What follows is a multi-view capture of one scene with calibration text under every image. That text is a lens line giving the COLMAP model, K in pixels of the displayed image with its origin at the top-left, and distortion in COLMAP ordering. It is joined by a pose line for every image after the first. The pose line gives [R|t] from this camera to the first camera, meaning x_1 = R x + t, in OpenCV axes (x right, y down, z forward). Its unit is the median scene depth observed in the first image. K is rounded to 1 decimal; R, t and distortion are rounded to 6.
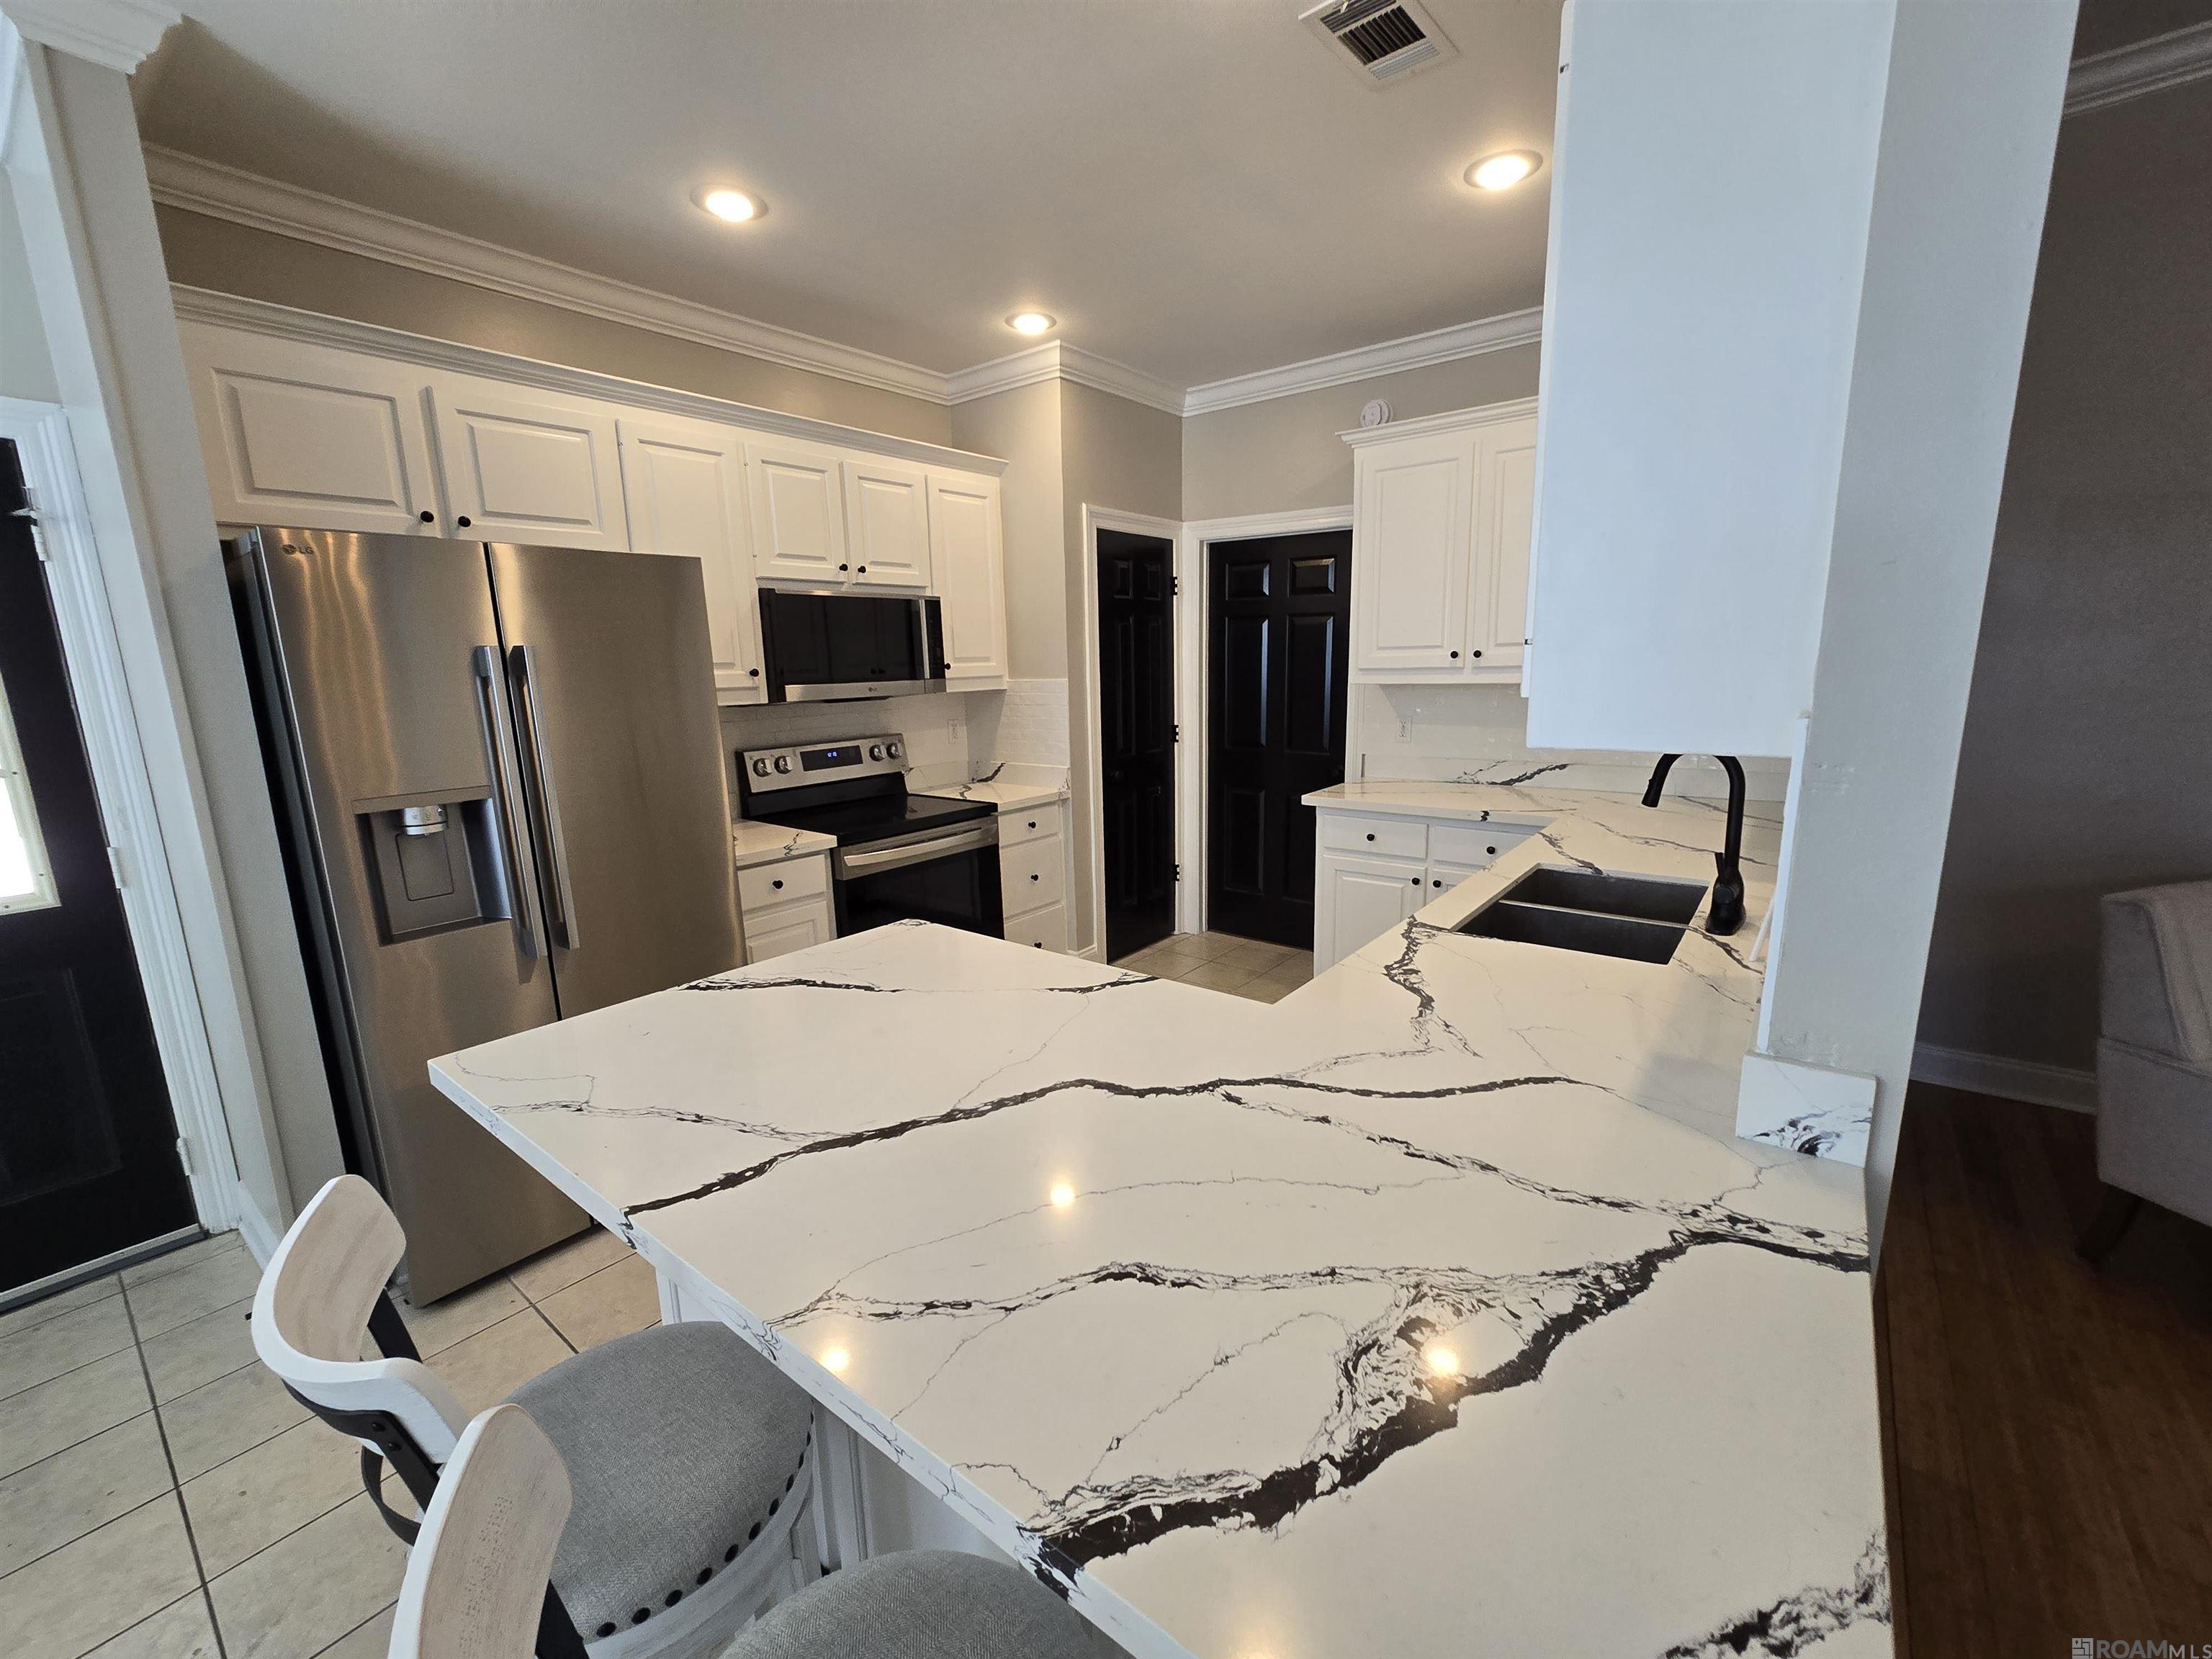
lens RADIAL K [[906.2, 0, 1115.6], [0, 906.2, 836.0], [0, 0, 1]] dist [-0.004619, 0.001000]
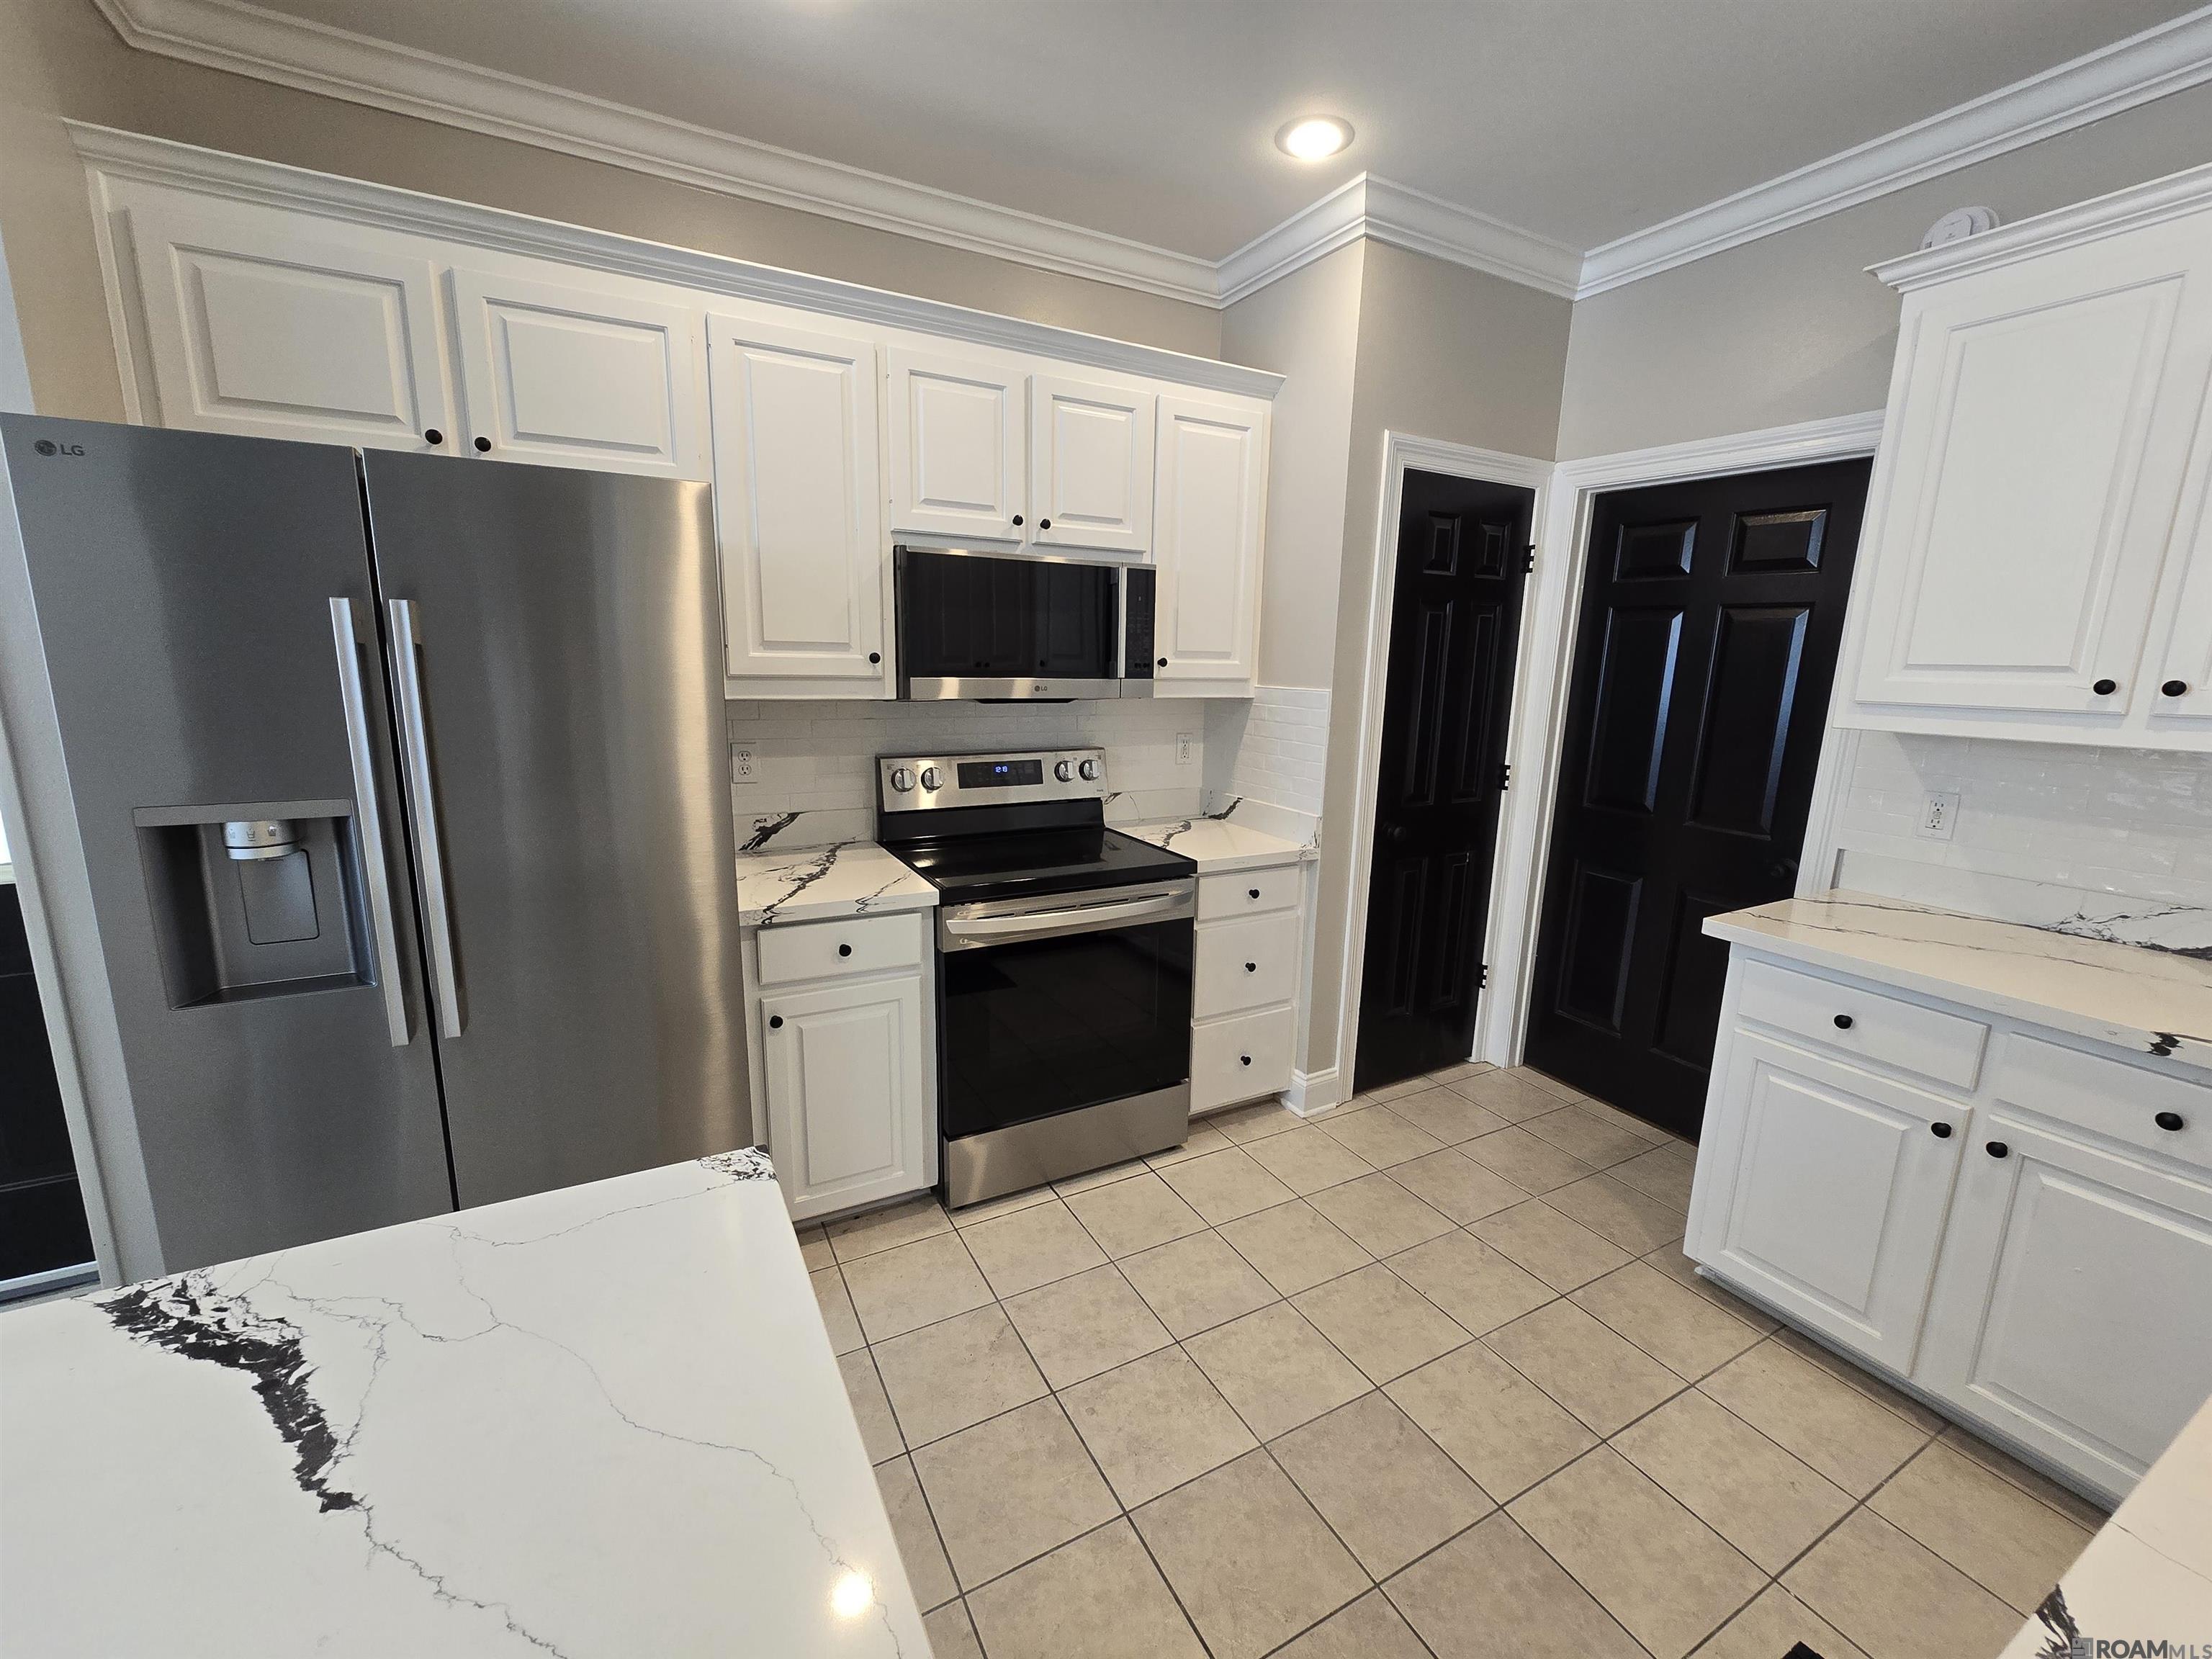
lens RADIAL K [[904.8, 0, 1113.3], [0, 904.8, 835.1], [0, 0, 1]] dist [-0.002473, -0.000044]
pose [[0.919268, 0.118843, -0.375263, 0.073582], [-0.117942, 0.992694, 0.025460, -0.069354], [0.375547, 0.020855, 0.926569, 0.344875]]
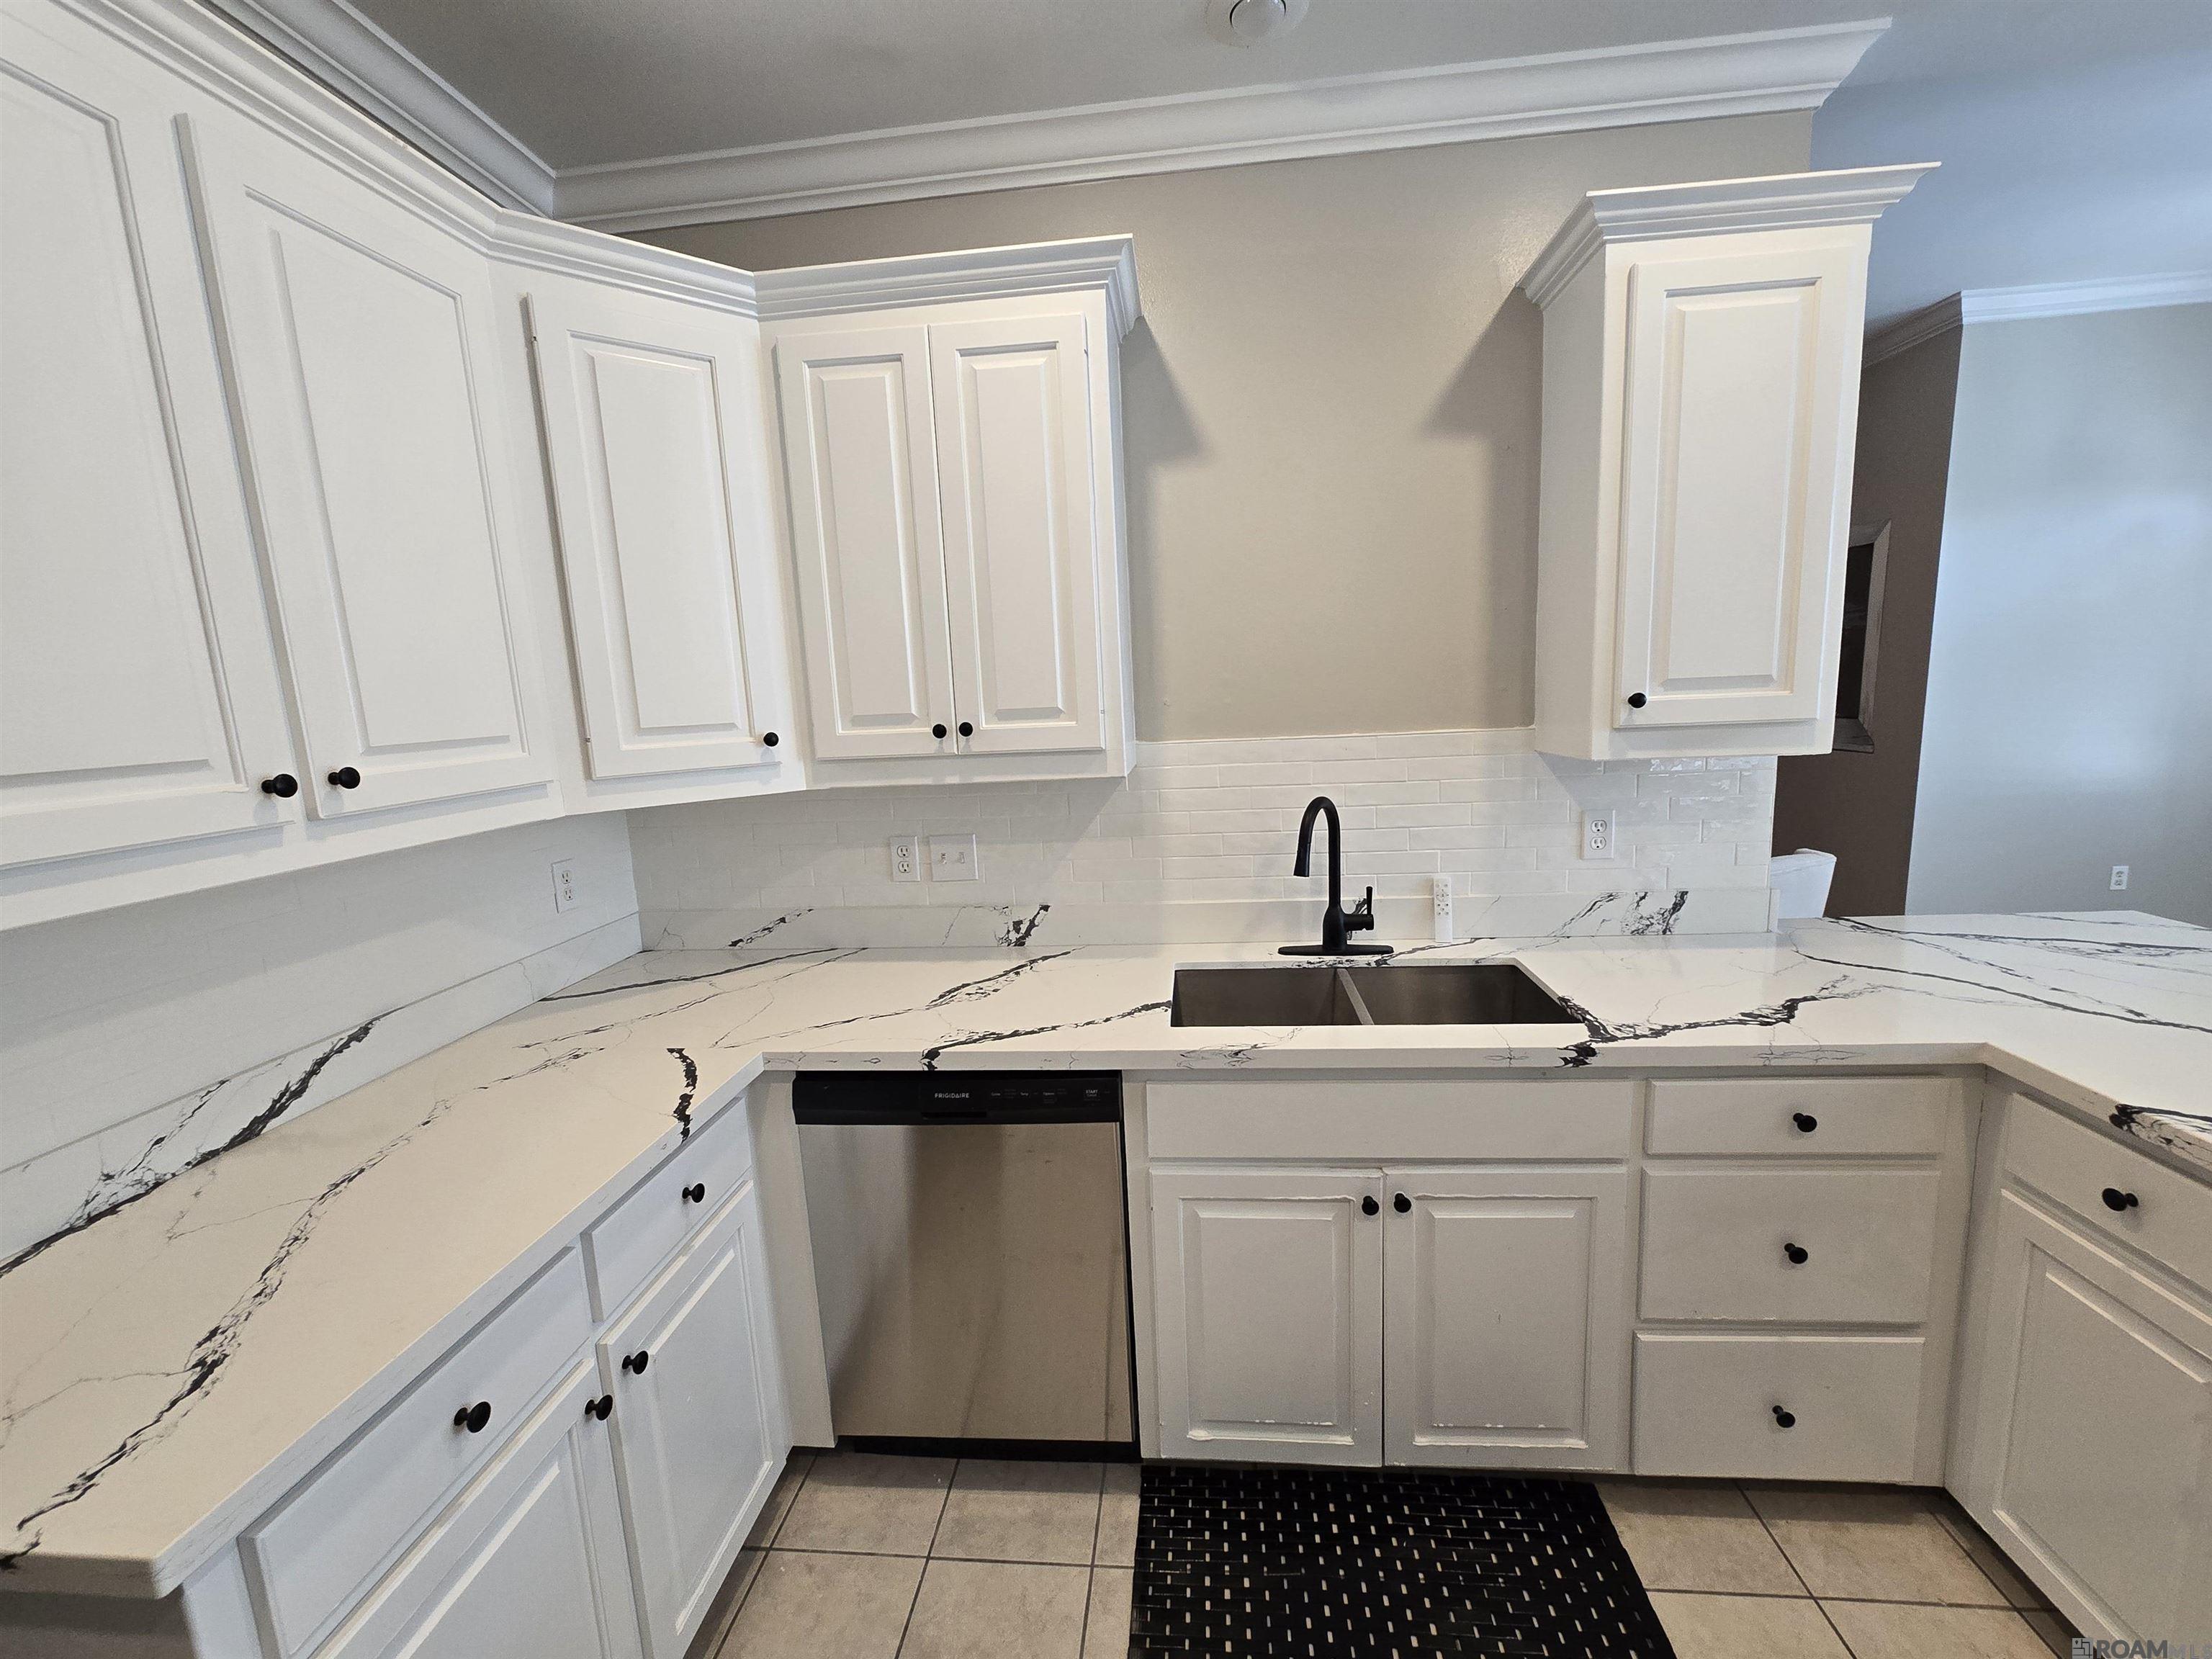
lens RADIAL K [[904.8, 0, 1113.3], [0, 904.8, 835.1], [0, 0, 1]] dist [-0.002473, -0.000044]
pose [[-0.540007, -0.084516, 0.837406, -0.047065], [0.219650, 0.946316, 0.237150, -0.192130], [-0.812494, 0.311999, -0.492454, 0.912589]]
